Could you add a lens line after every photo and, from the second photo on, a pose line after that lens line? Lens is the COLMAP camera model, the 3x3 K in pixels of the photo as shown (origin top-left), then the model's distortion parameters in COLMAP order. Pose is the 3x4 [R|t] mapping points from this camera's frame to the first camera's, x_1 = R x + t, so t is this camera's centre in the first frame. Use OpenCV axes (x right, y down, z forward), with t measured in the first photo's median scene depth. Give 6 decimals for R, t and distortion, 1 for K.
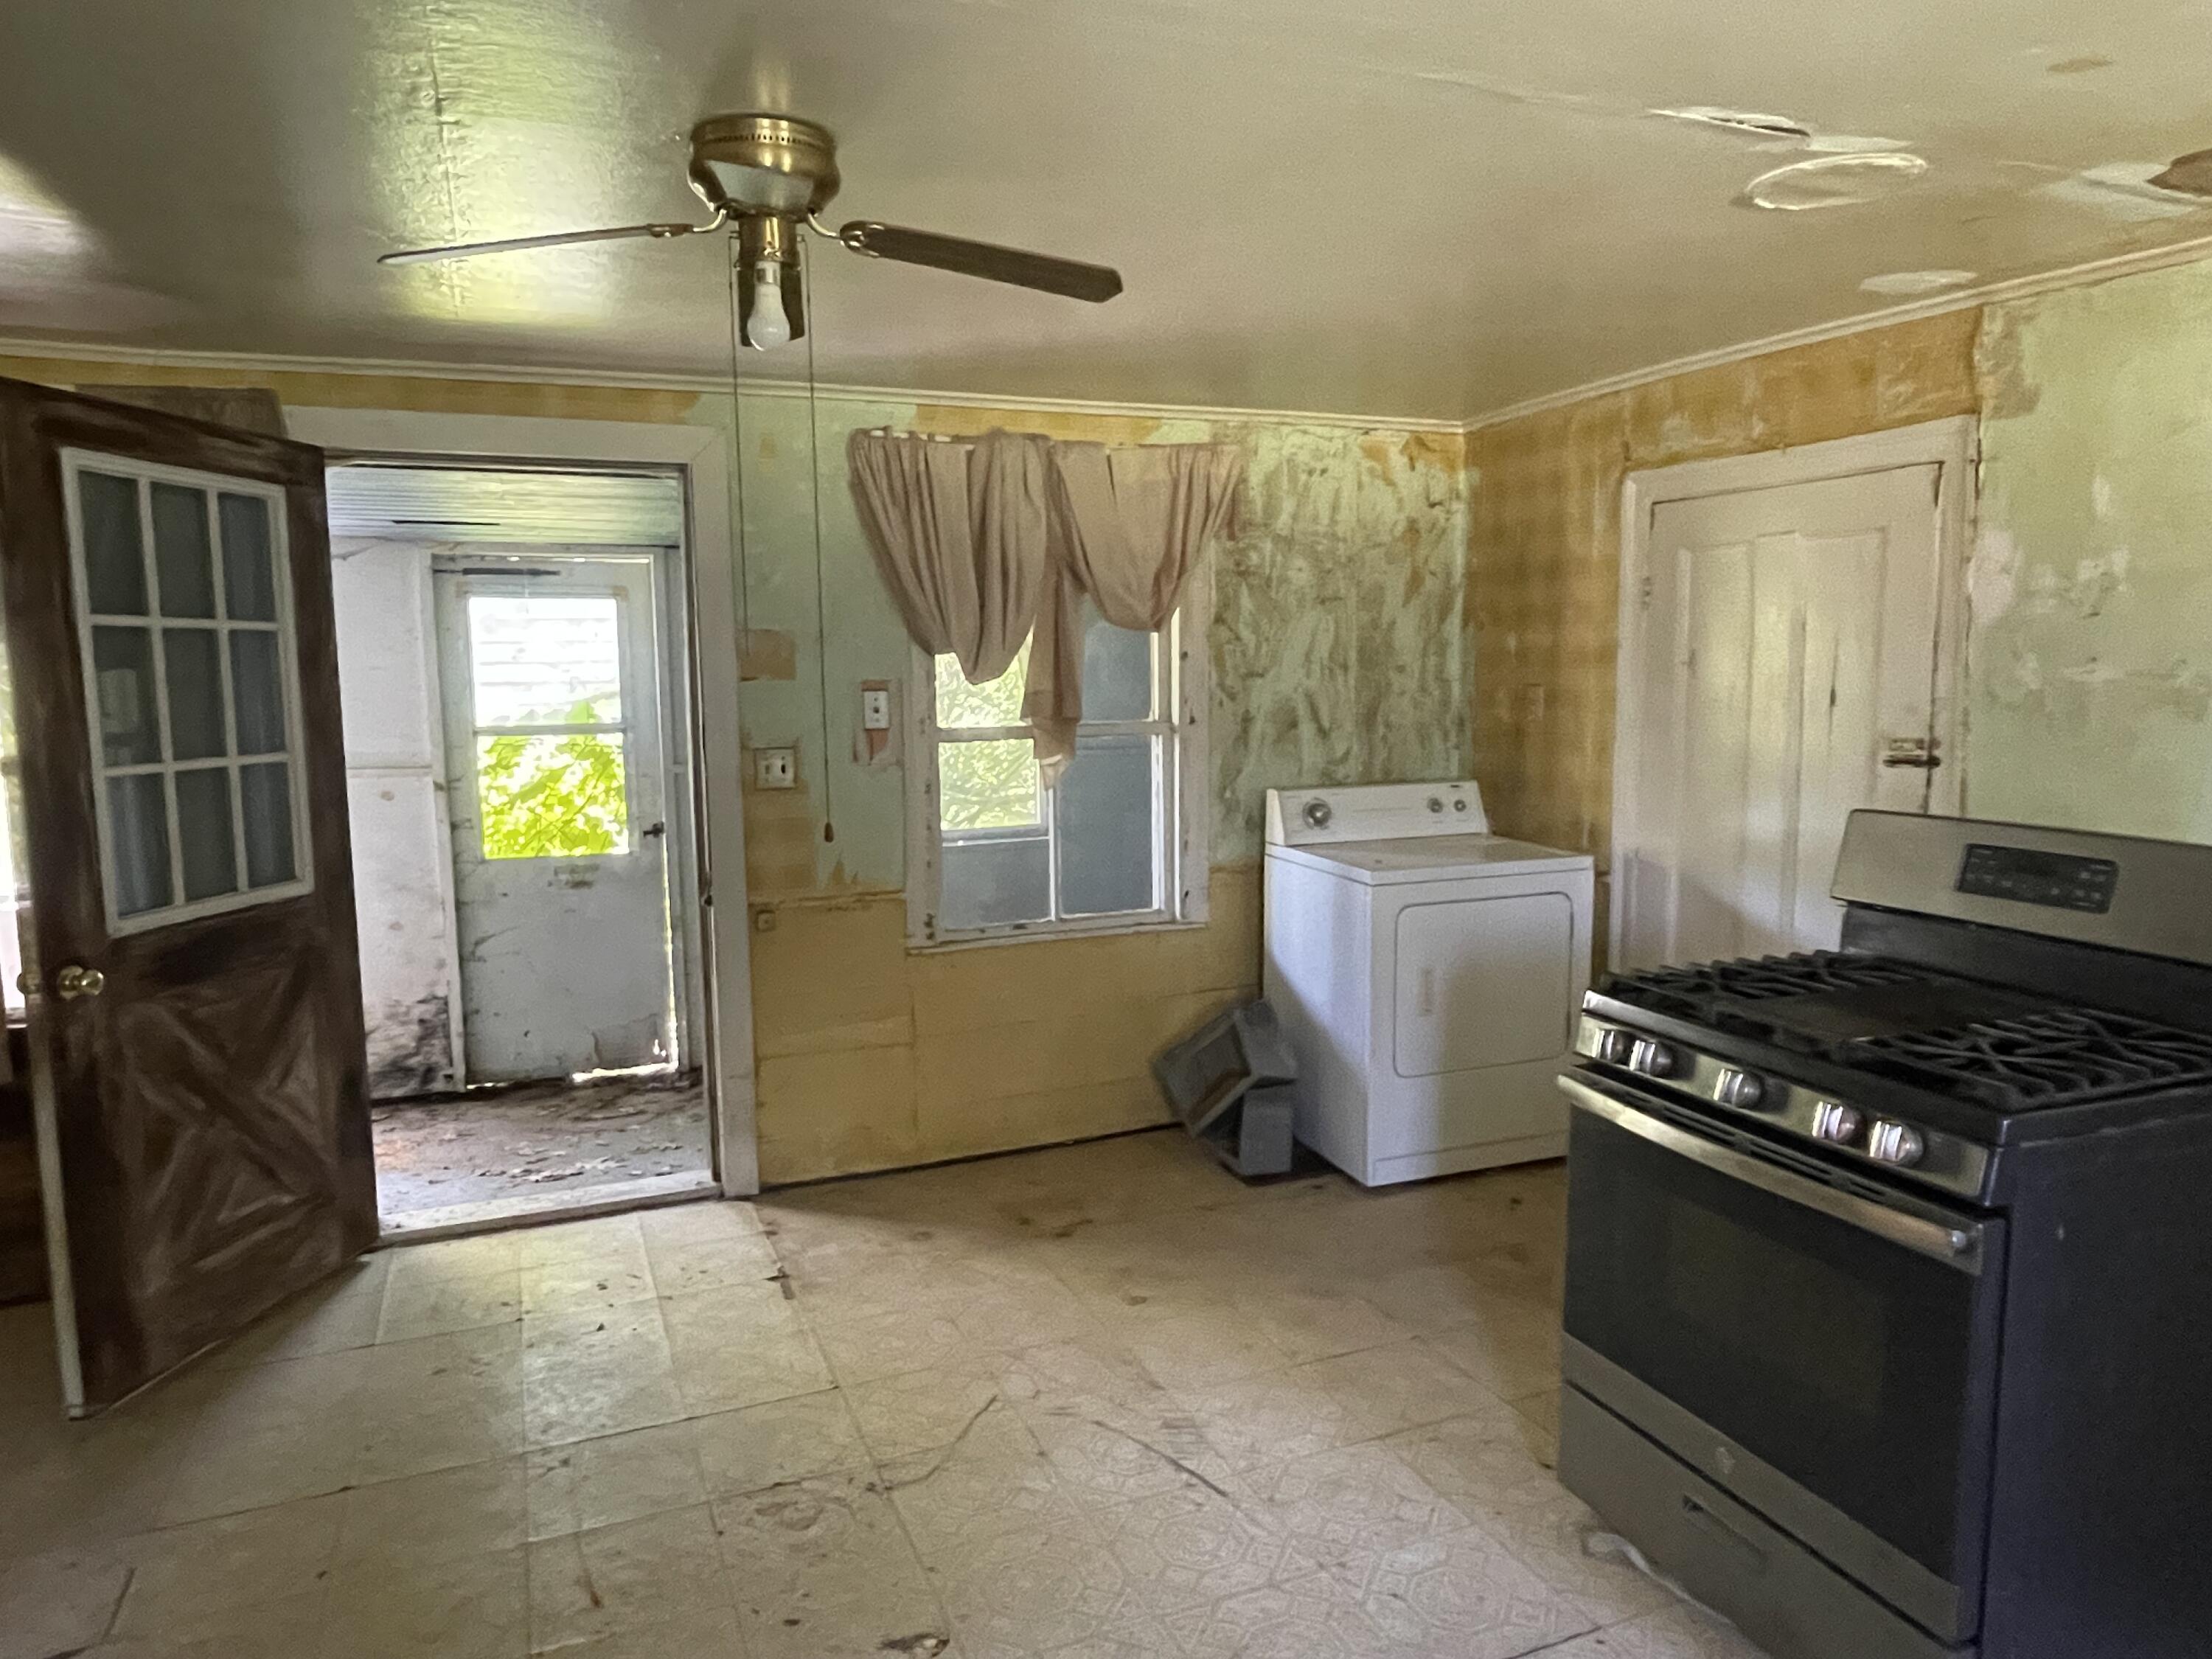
lens RADIAL K [[1437.8, 0, 1106.9], [0, 1437.8, 821.2], [0, 0, 1]] dist [-0.001523, 0.000499]
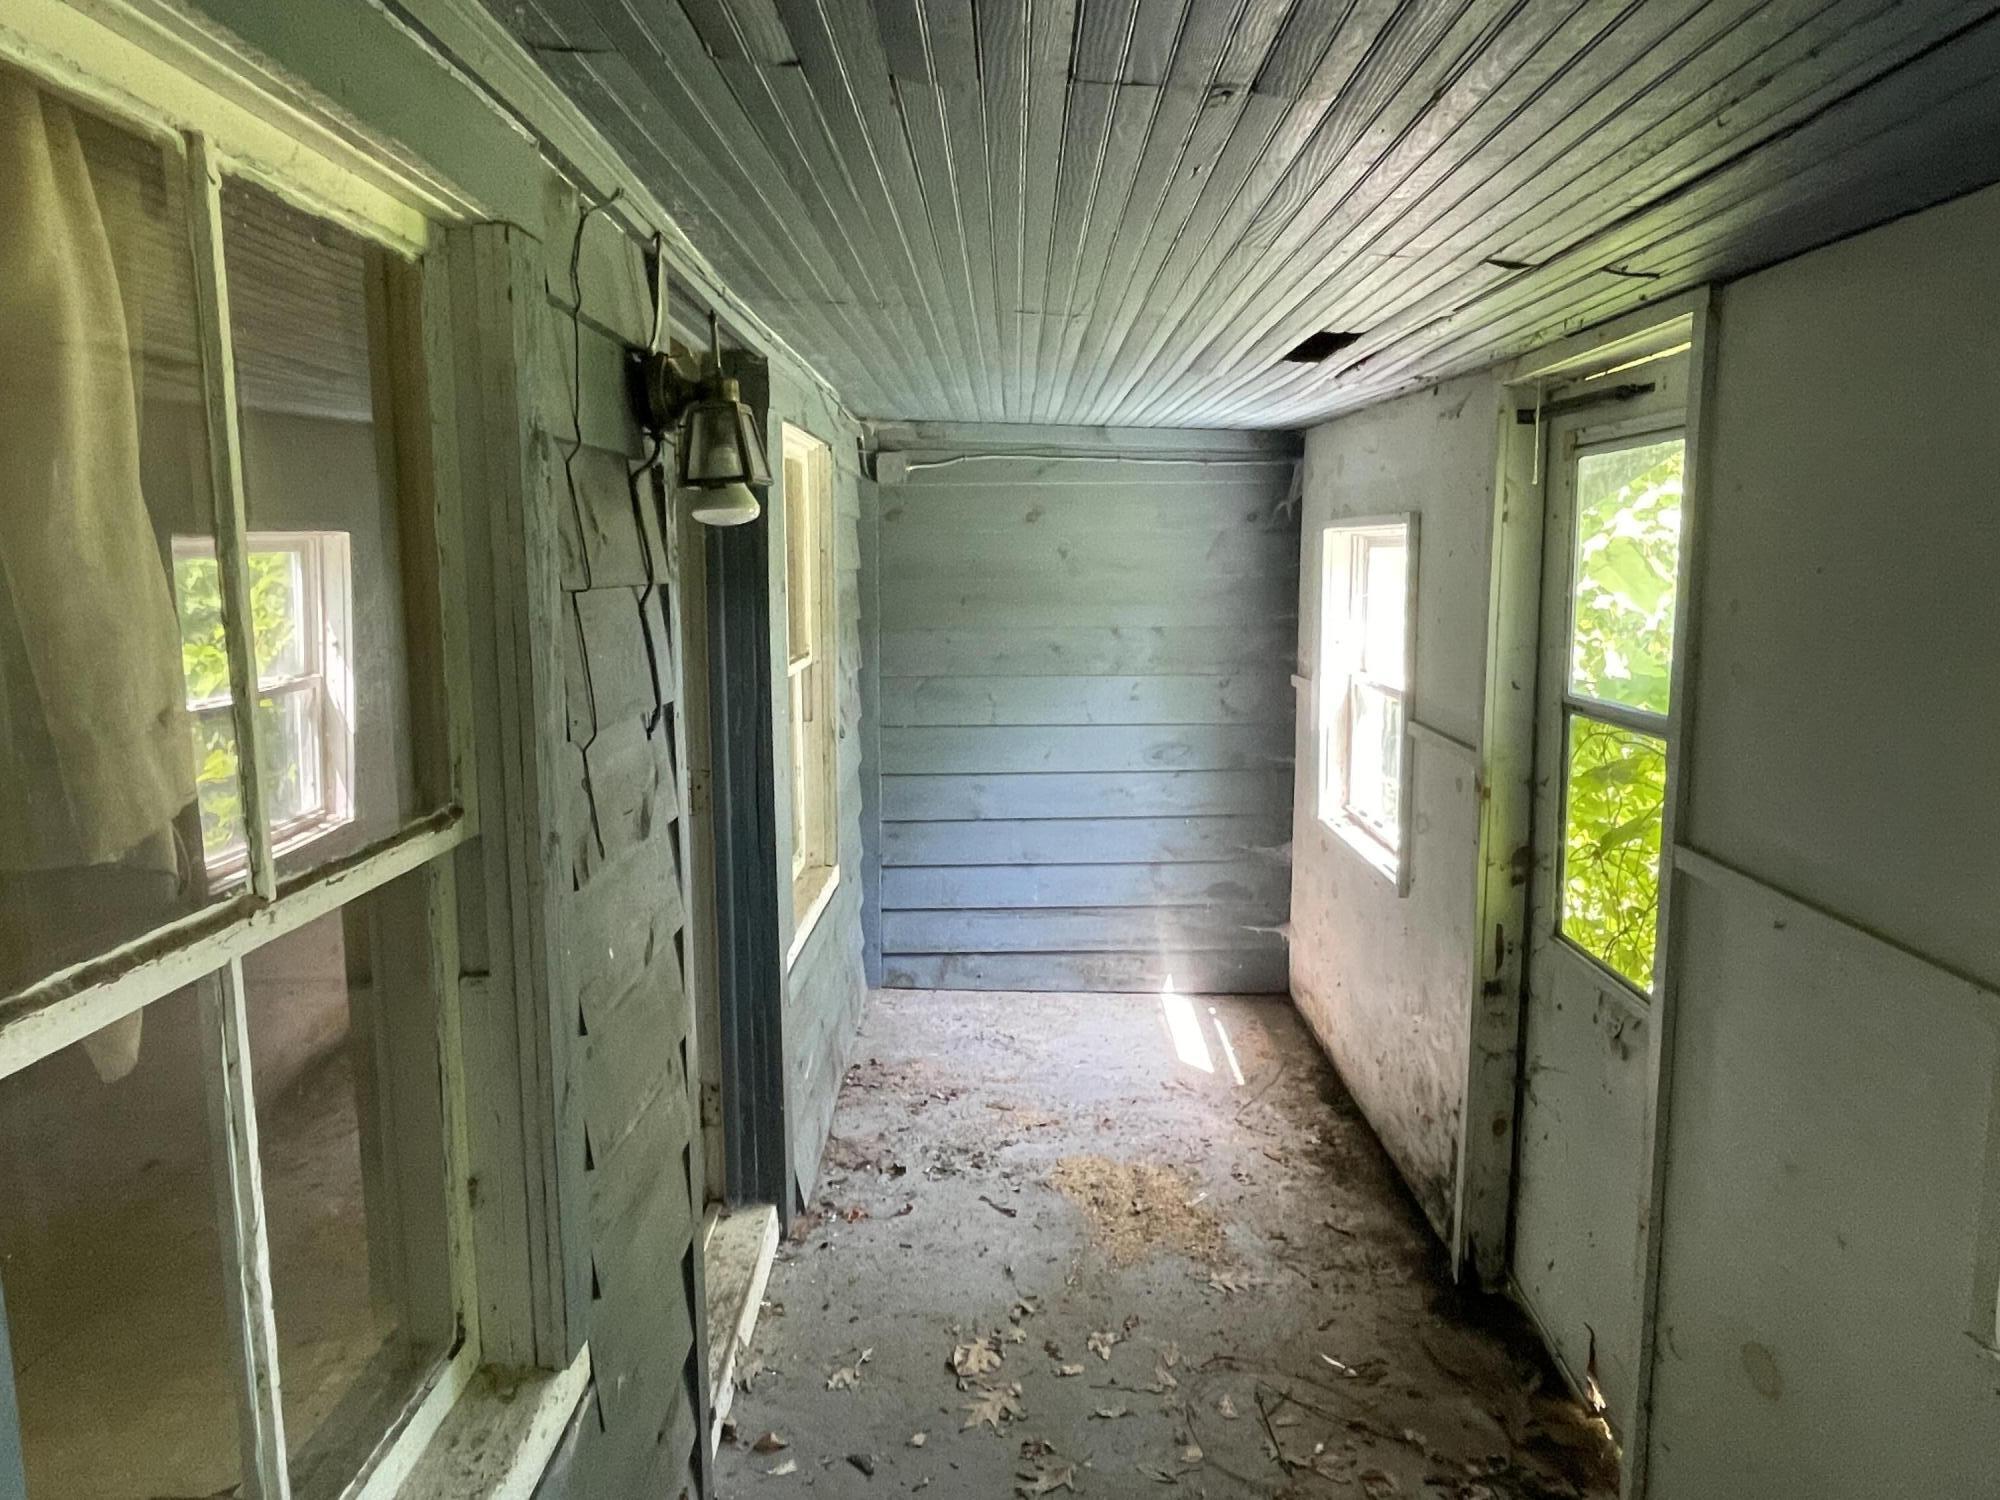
lens RADIAL K [[1300.0, 0, 1000.8], [0, 1300.0, 742.5], [0, 0, 1]] dist [-0.001523, 0.000499]
pose [[-0.385089, 0.145826, -0.911285, 0.121608], [-0.082606, 0.978027, 0.191414, -0.160291], [0.919175, 0.148989, -0.364581, 1.266015]]
